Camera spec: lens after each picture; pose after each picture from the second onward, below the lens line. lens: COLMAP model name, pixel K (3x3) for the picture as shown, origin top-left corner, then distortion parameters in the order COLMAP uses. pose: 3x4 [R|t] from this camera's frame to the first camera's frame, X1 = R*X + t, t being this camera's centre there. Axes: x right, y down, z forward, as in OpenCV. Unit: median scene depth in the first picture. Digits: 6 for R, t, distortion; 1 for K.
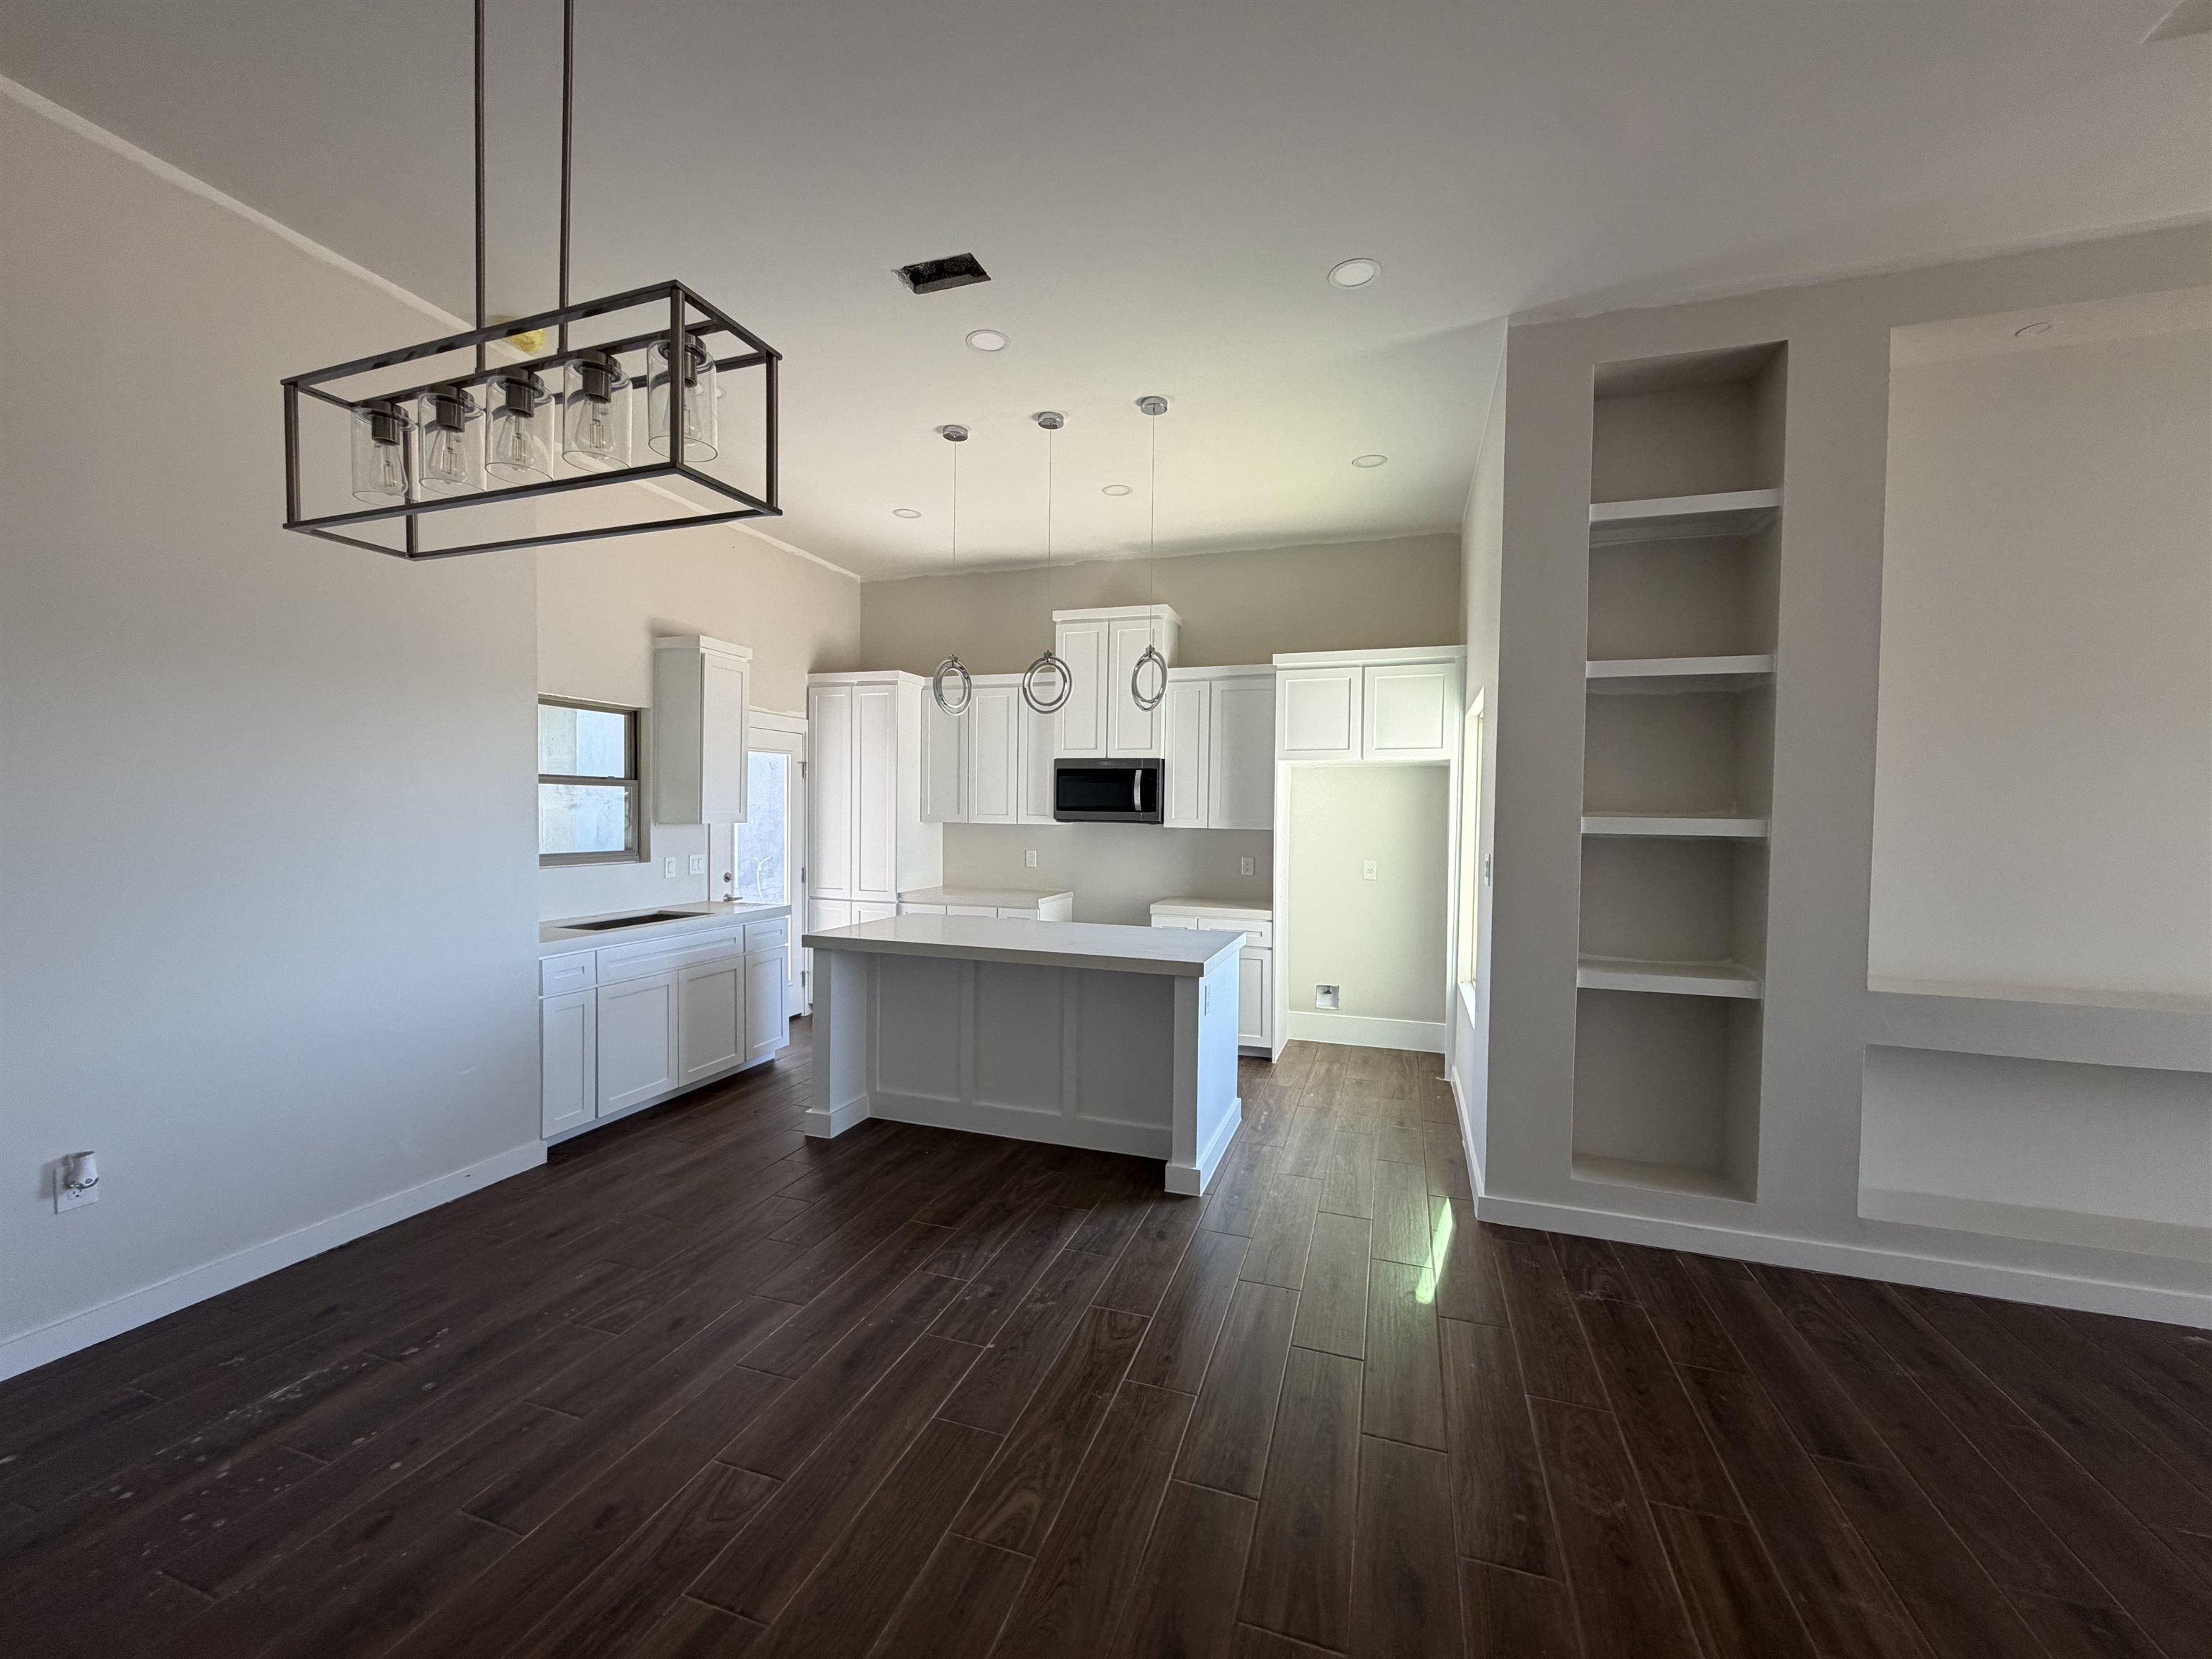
lens RADIAL K [[883.4, 0, 1098.9], [0, 883.4, 829.2], [0, 0, 1]] dist [0.002634, -0.000173]
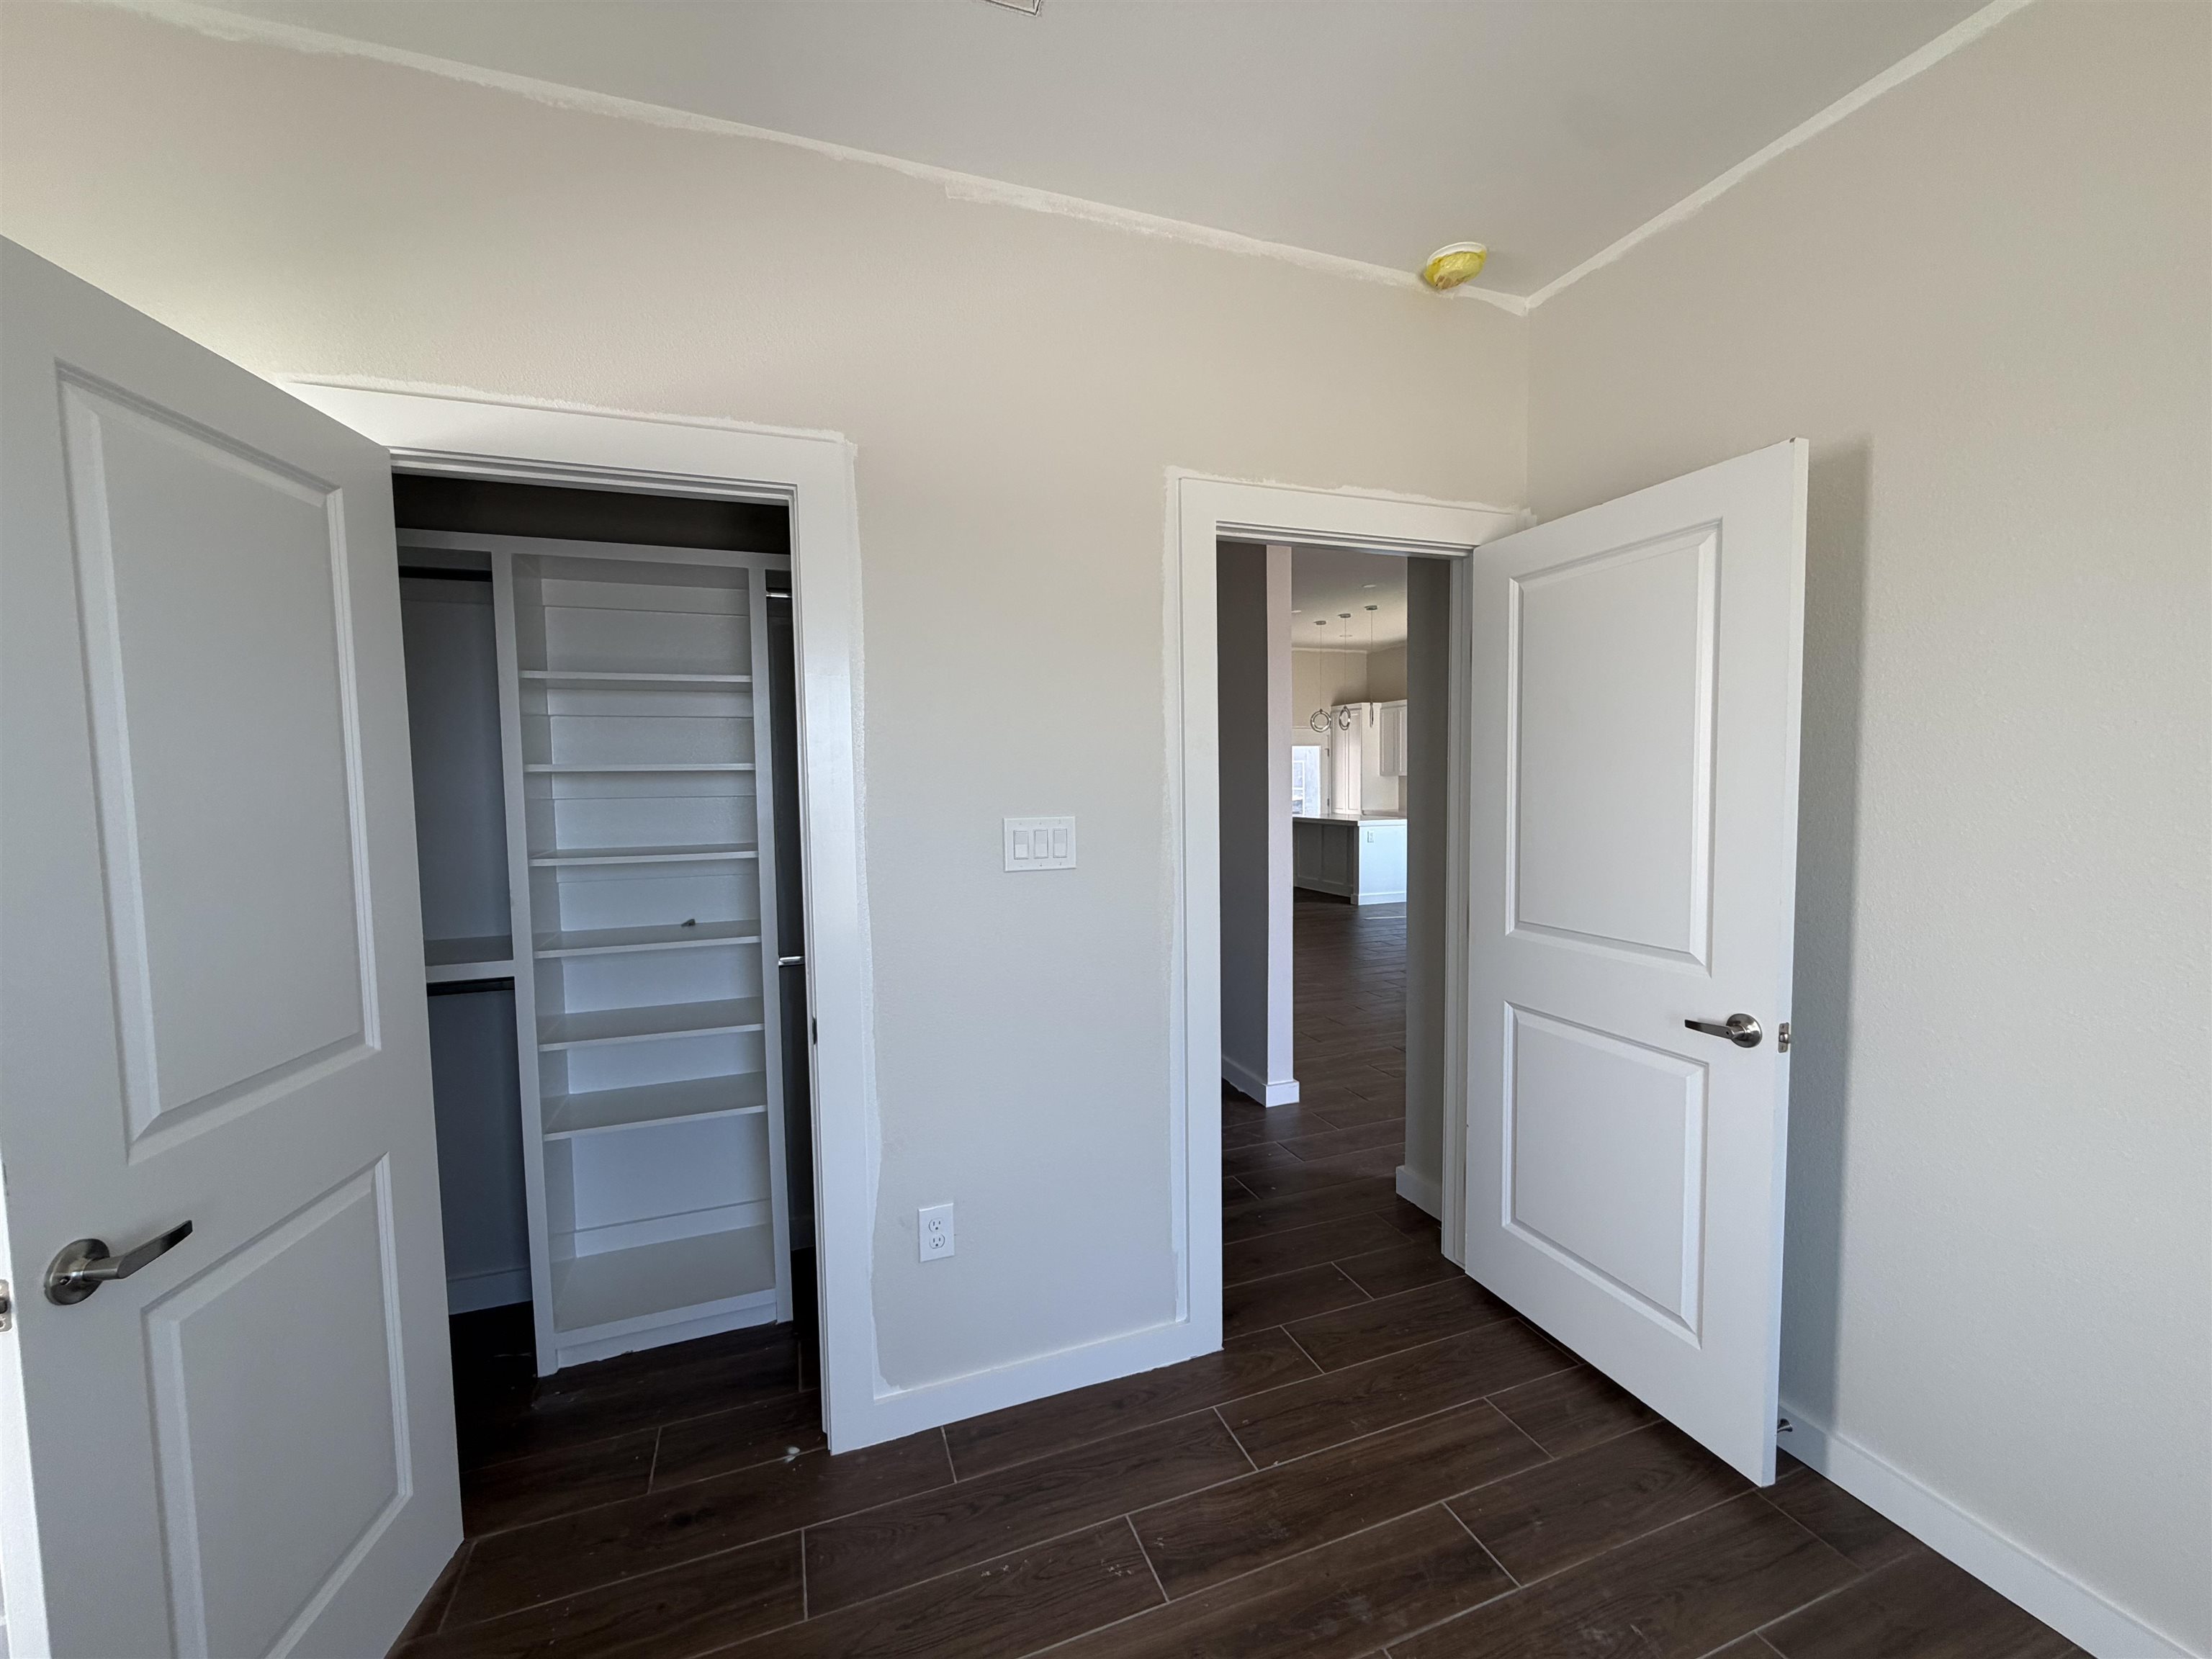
lens RADIAL K [[883.4, 0, 1102.2], [0, 883.4, 843.3], [0, 0, 1]] dist [0.002634, -0.000173]
pose [[0.630525, 0.028972, -0.775628, 1.137611], [0.007816, 0.999015, 0.043670, 0.060459], [0.776130, -0.033598, 0.629678, -0.885360]]
